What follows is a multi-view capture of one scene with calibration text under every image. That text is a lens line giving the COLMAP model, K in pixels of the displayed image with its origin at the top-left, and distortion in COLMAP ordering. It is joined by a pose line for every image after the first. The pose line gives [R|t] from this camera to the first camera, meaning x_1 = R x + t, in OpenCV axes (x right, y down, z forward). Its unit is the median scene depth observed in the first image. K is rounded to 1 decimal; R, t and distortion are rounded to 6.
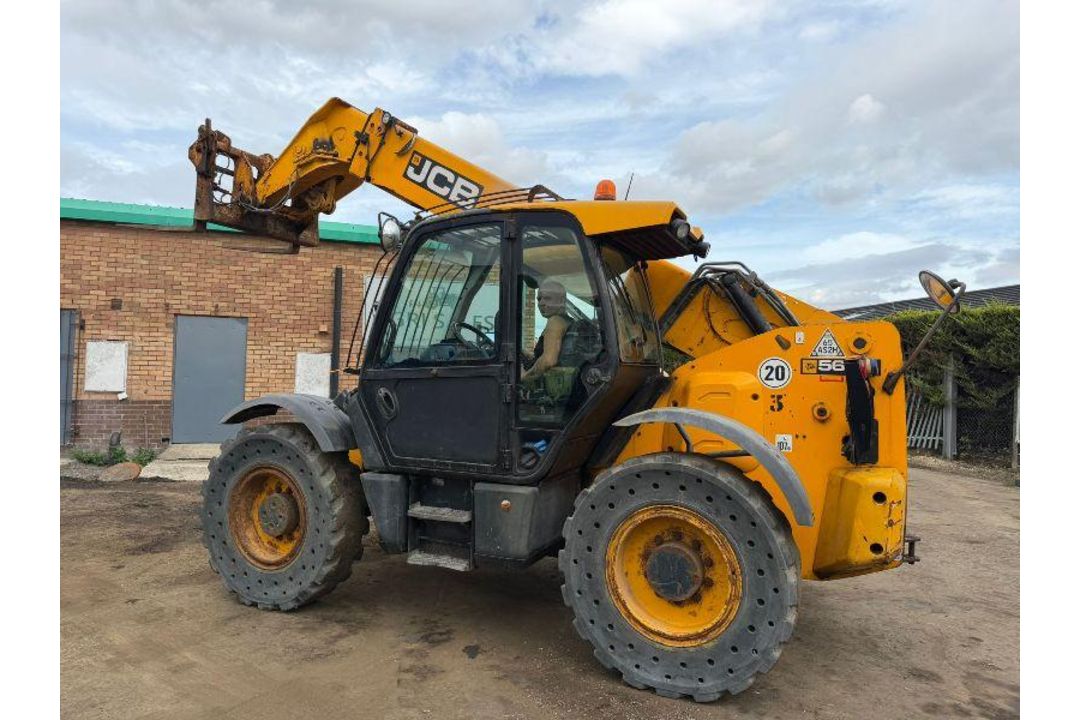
lens RADIAL K [[697.7, 0, 538.2], [0, 697.7, 363.8], [0, 0, 1]] dist [0.039722, -0.047174]
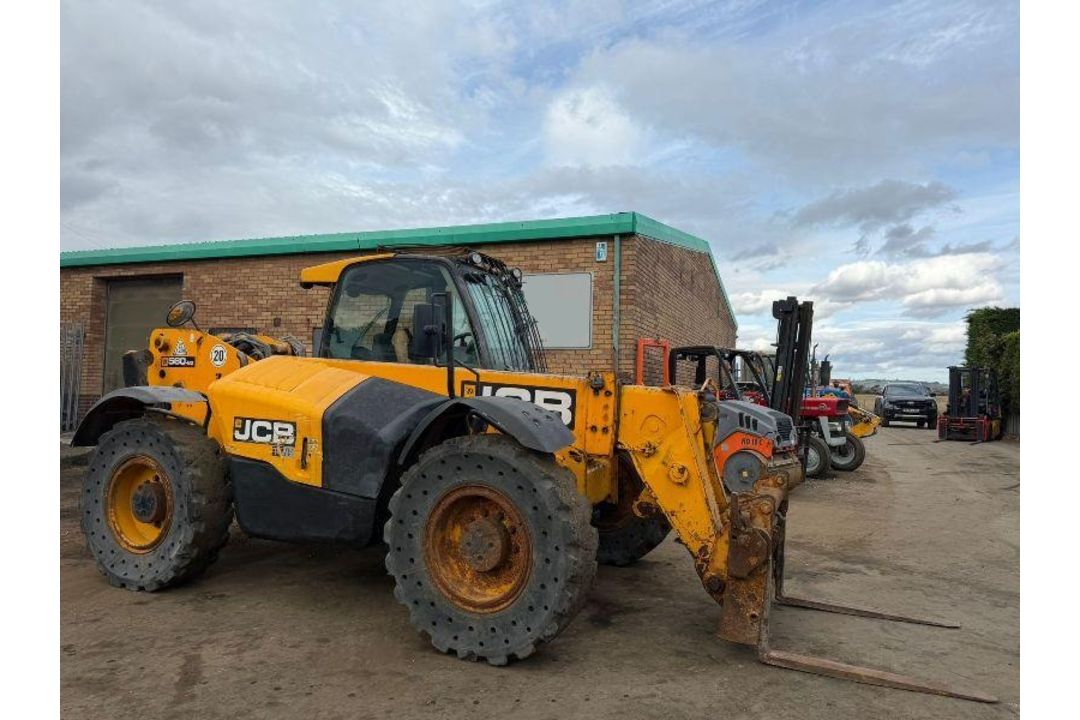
lens RADIAL K [[697.7, 0, 547.2], [0, 697.7, 373.7], [0, 0, 1]] dist [0.039722, -0.047174]
pose [[0.776015, -0.016013, -0.630511, 0.545713], [0.009748, 0.999863, -0.013395, 0.026087], [0.630639, 0.004248, 0.776064, 0.385635]]
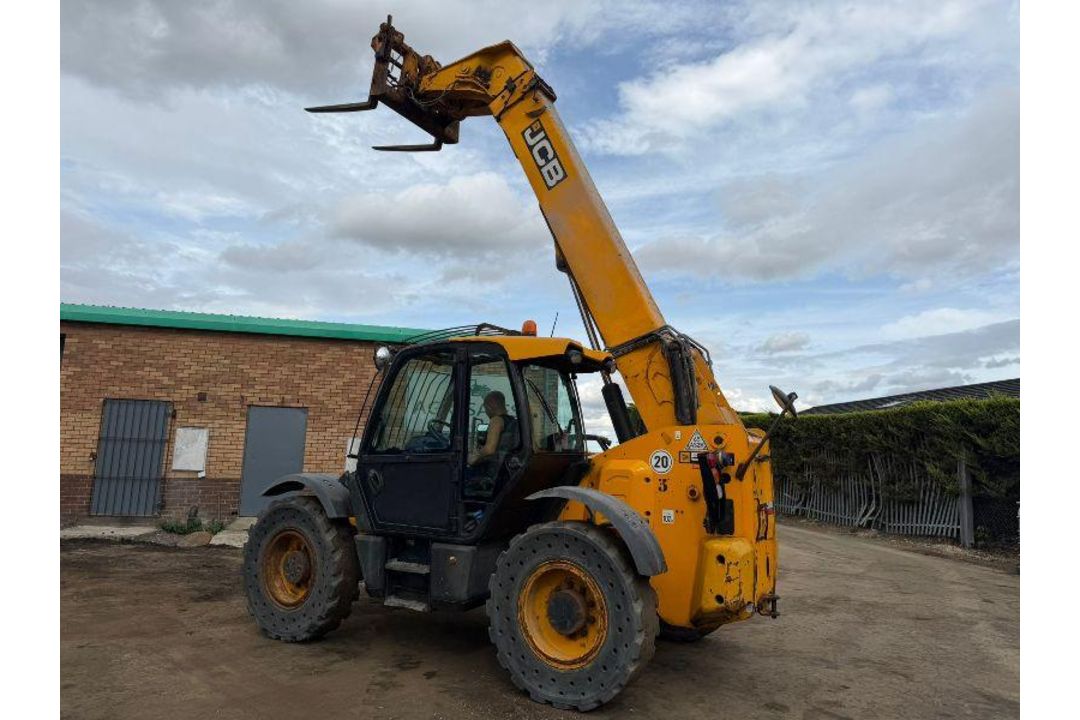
lens RADIAL K [[697.7, 0, 536.4], [0, 697.7, 361.4], [0, 0, 1]] dist [0.039722, -0.047174]
pose [[0.994424, -0.005137, -0.105326, 0.097050], [-0.007619, 0.992703, -0.120345, -0.005485], [0.105176, 0.120476, 0.987129, -0.134627]]
